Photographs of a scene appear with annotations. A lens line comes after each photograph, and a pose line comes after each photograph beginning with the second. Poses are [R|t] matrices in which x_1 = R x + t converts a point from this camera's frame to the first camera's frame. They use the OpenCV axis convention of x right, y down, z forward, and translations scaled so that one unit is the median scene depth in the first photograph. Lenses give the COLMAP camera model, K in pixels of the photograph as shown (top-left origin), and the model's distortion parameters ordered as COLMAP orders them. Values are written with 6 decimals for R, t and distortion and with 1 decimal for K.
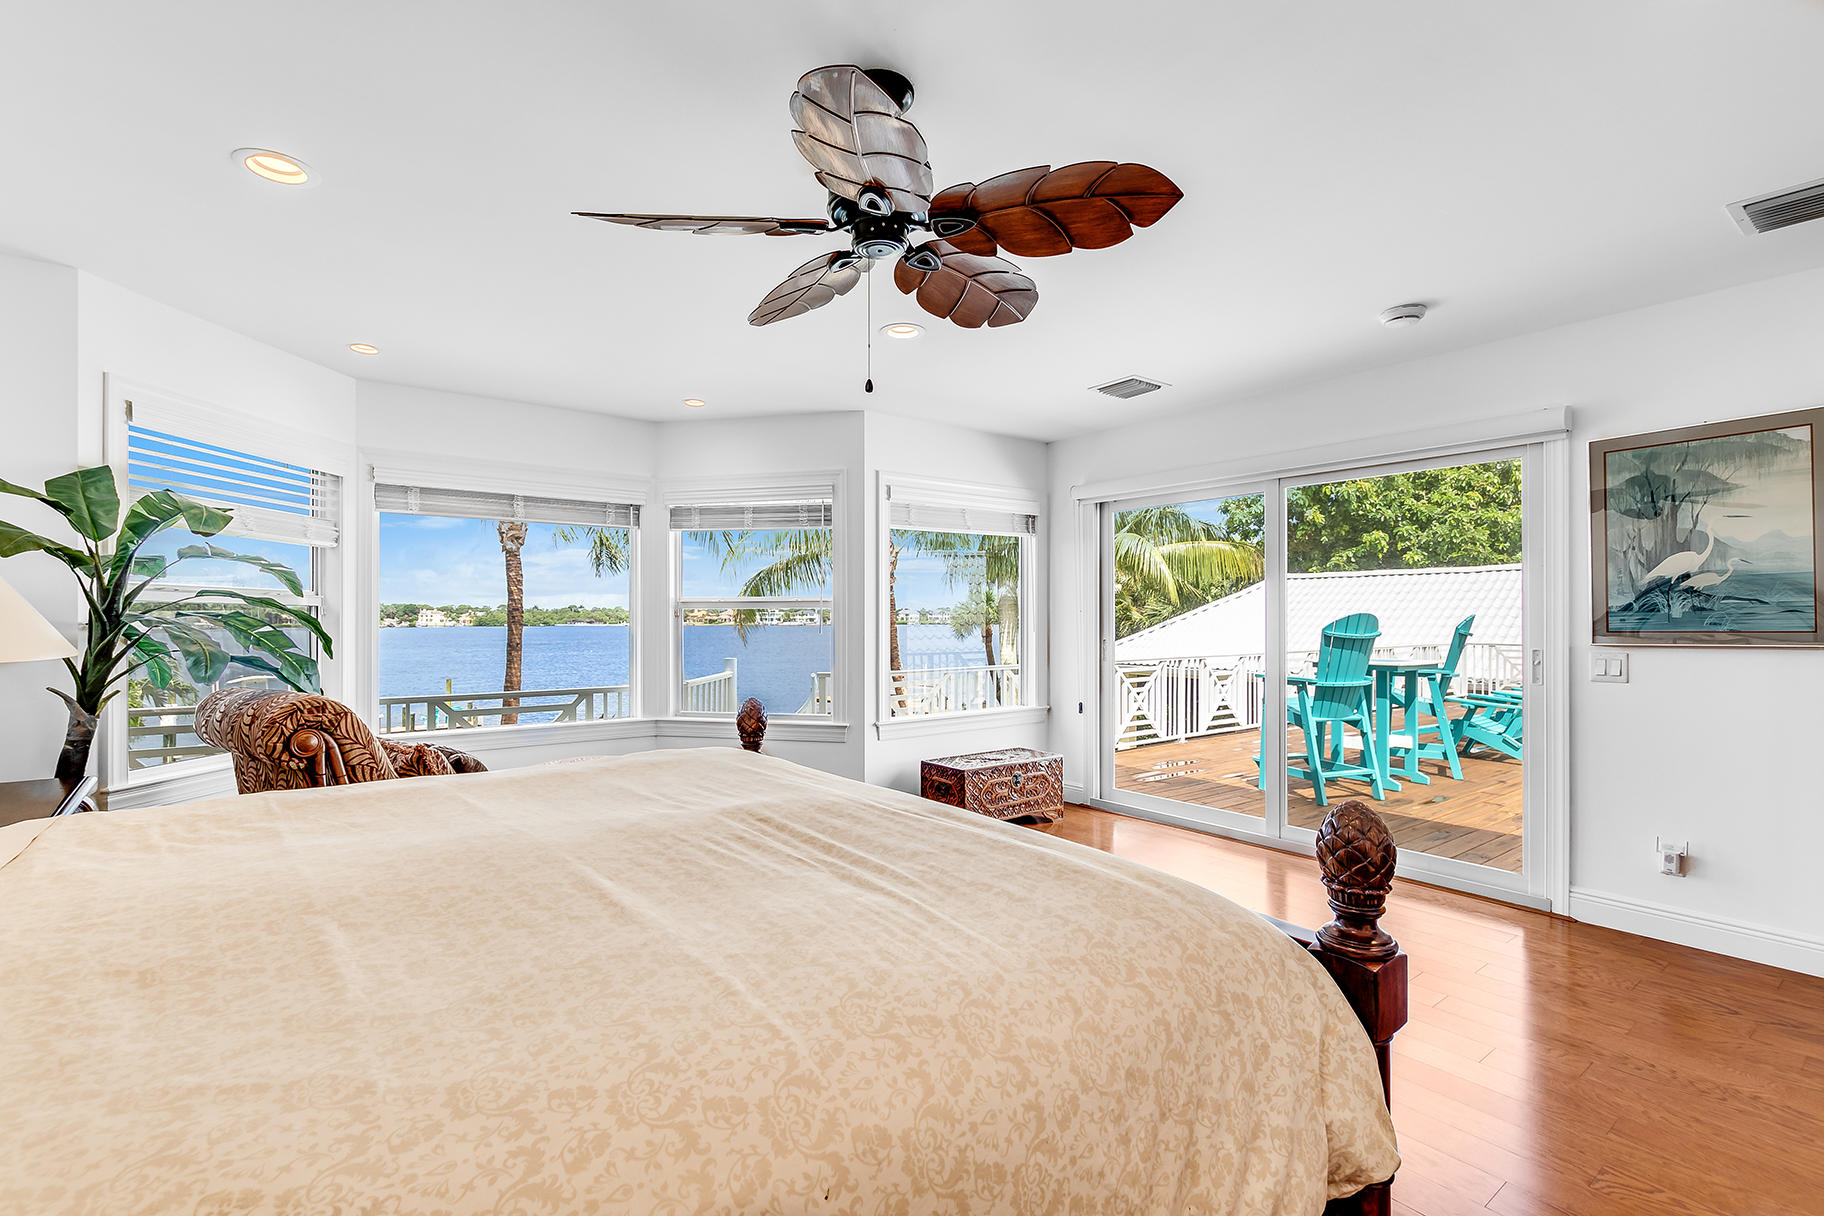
lens RADIAL K [[828.7, 0, 899.2], [0, 828.7, 617.1], [0, 0, 1]] dist [0.002435, -0.000712]
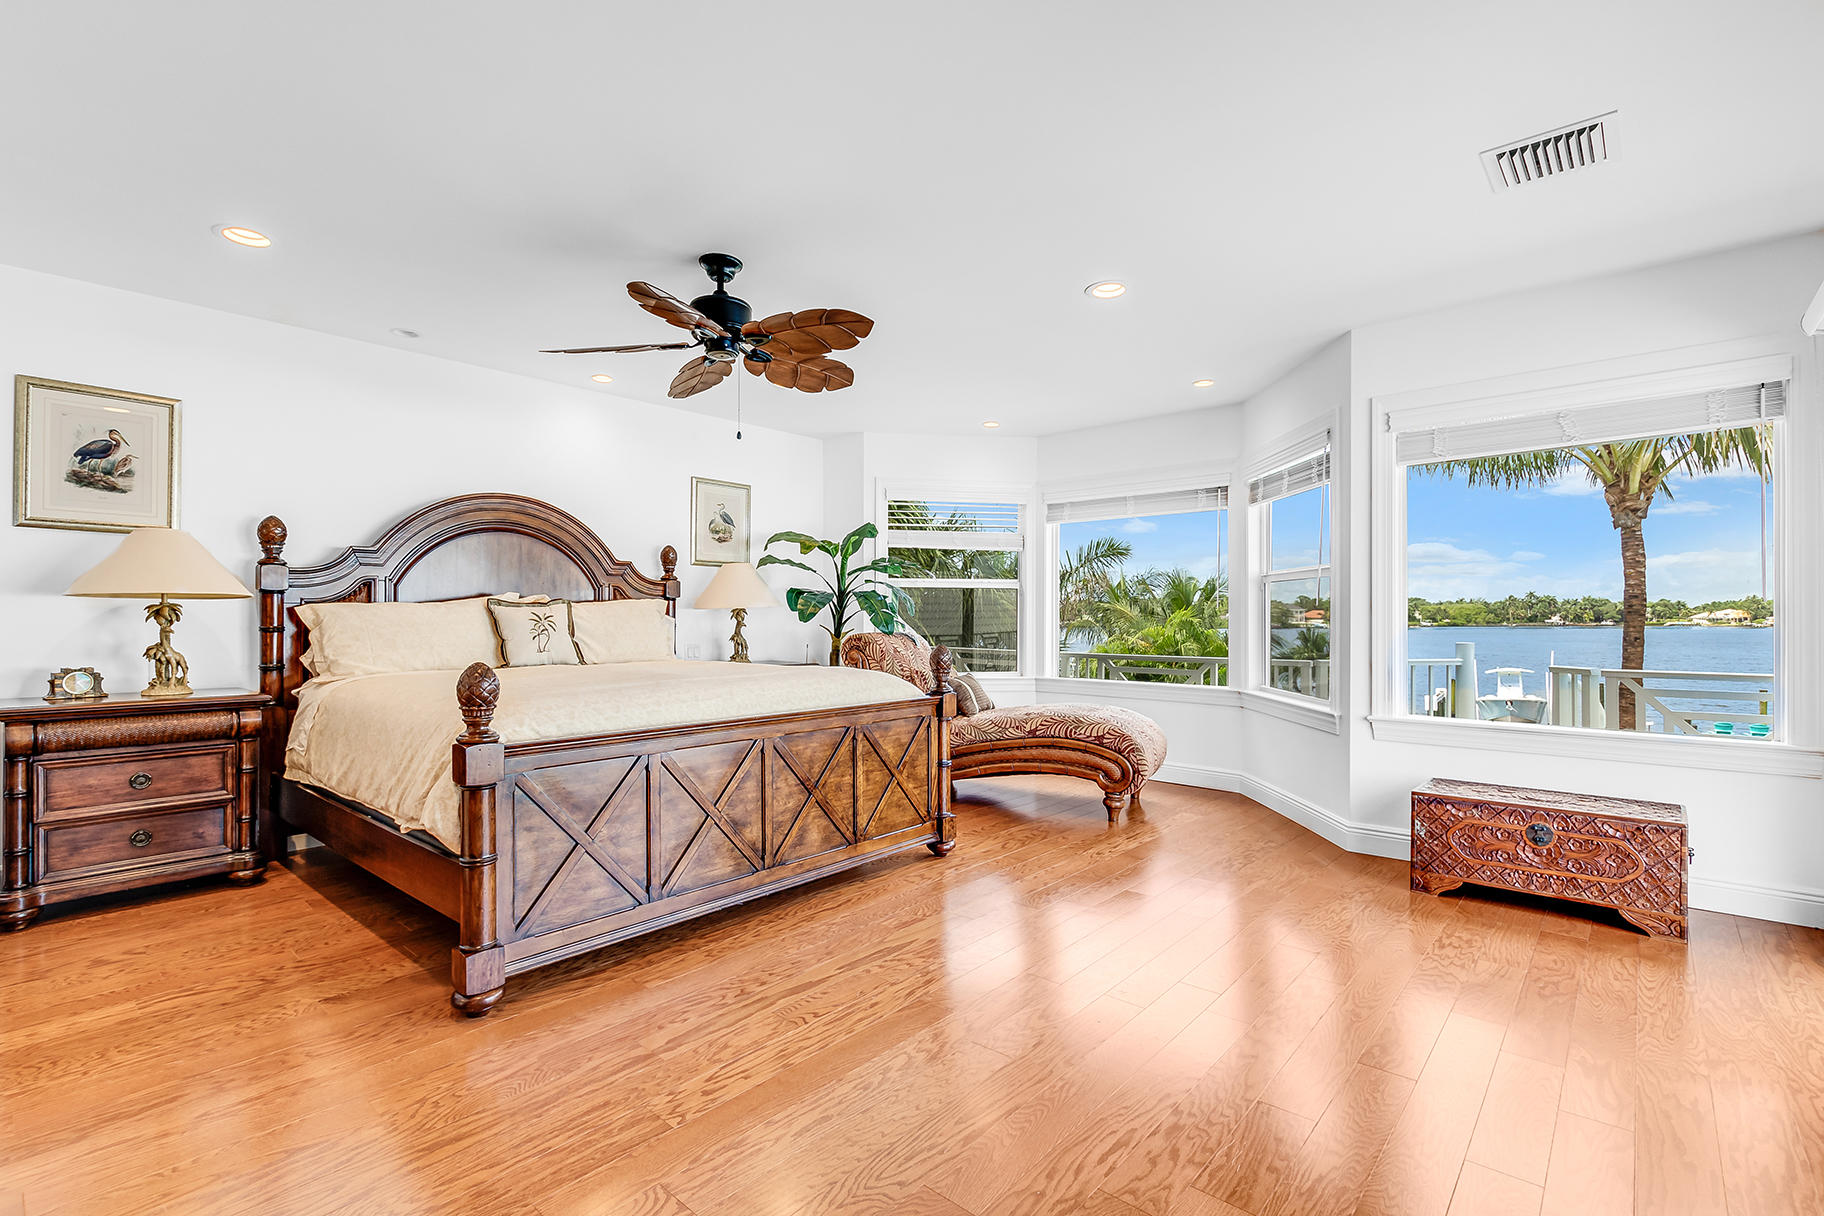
lens RADIAL K [[828.7, 0, 910.5], [0, 828.7, 615.3], [0, 0, 1]] dist [0.002435, -0.000712]
pose [[0.201709, -0.001494, -0.979444, 0.635121], [0.001296, 0.999998, -0.001259, 0.030713], [0.979445, -0.001016, 0.201710, 0.386177]]
